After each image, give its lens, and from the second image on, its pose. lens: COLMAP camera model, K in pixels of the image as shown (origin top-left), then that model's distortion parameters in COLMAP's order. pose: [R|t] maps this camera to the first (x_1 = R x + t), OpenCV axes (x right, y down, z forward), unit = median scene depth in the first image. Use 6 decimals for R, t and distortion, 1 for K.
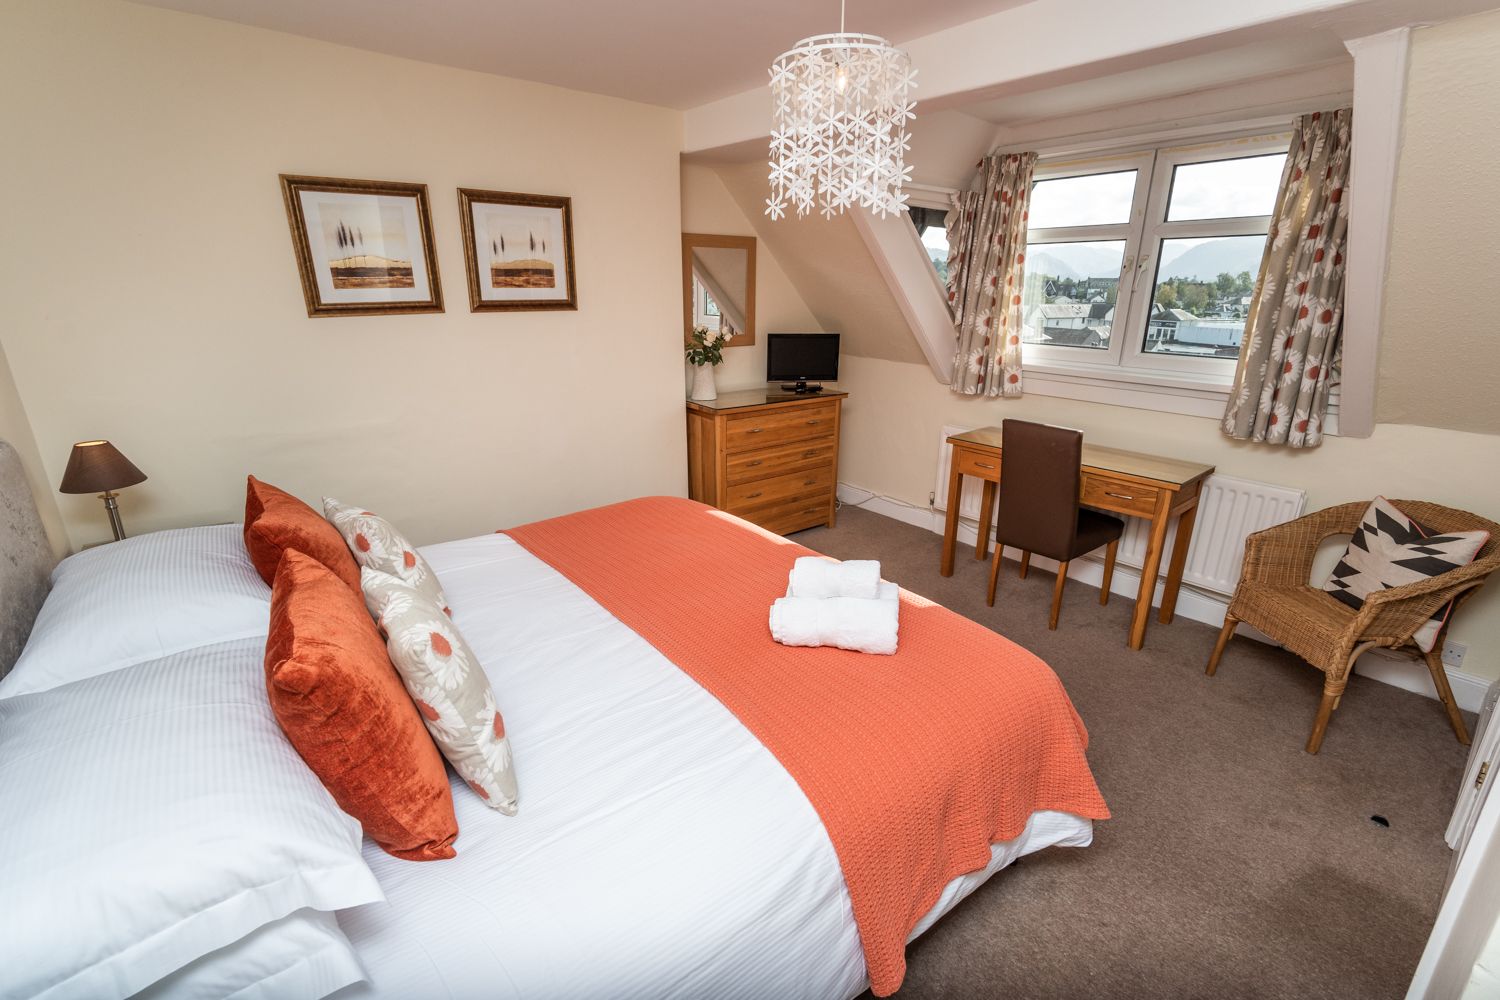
lens RADIAL K [[663.3, 0, 763.2], [0, 663.3, 498.4], [0, 0, 1]] dist [-0.001627, -0.000263]
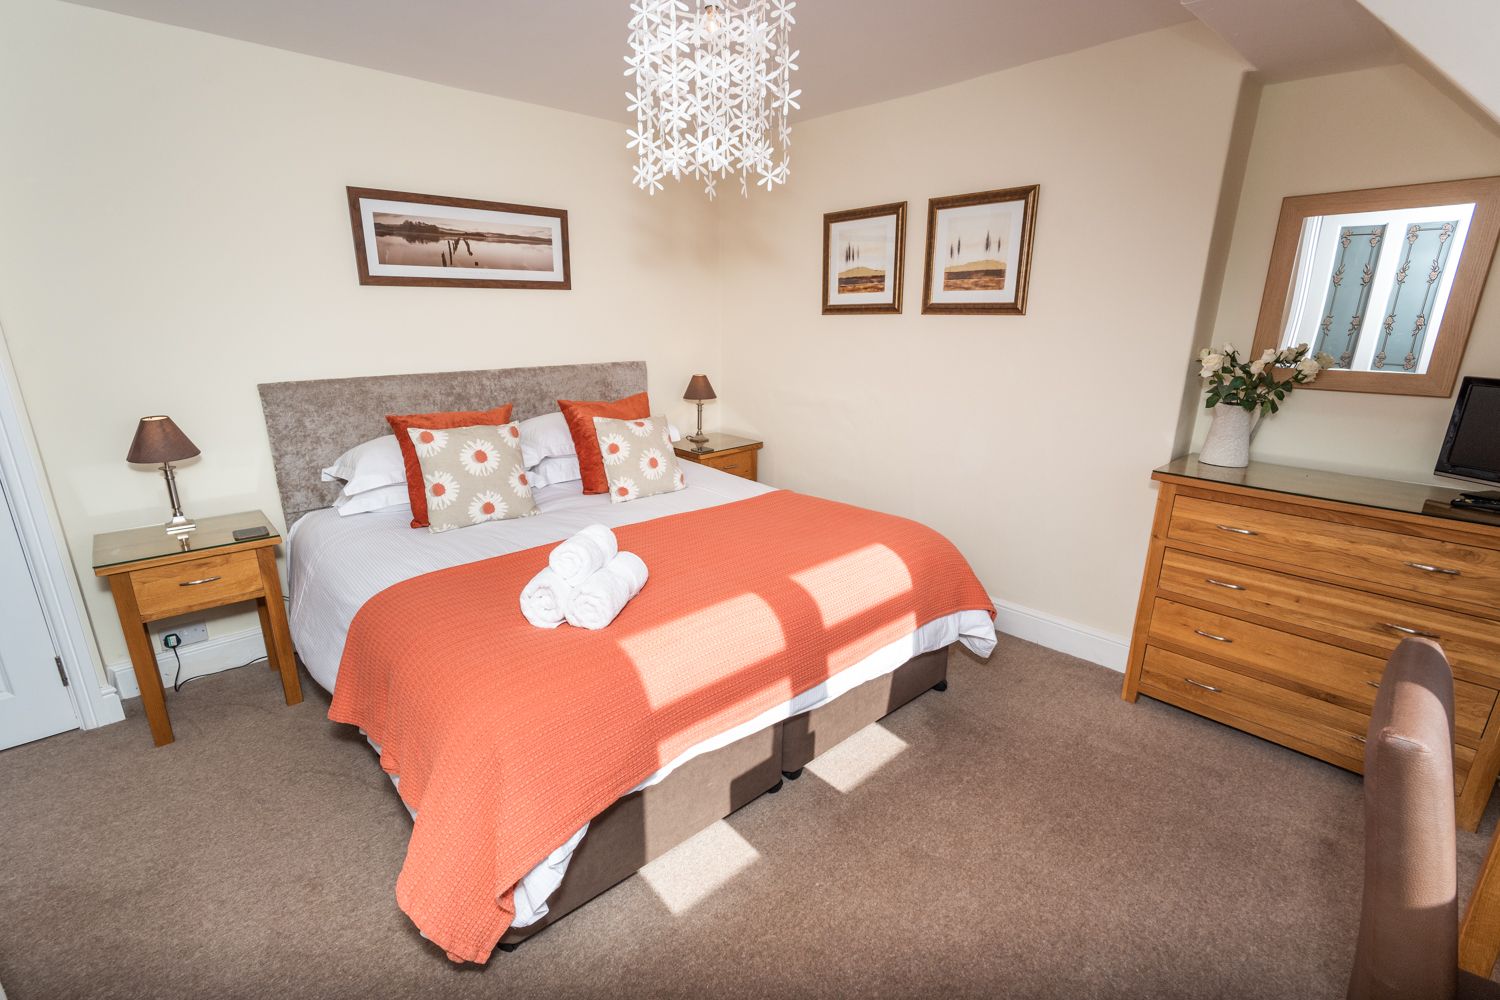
lens RADIAL K [[663.3, 0, 763.2], [0, 663.3, 498.4], [0, 0, 1]] dist [-0.001627, -0.000263]
pose [[0.085764, 0.259955, -0.961805, 0.644850], [-0.315847, 0.922663, 0.221211, -0.161588], [0.944926, 0.284811, 0.161237, 0.668040]]
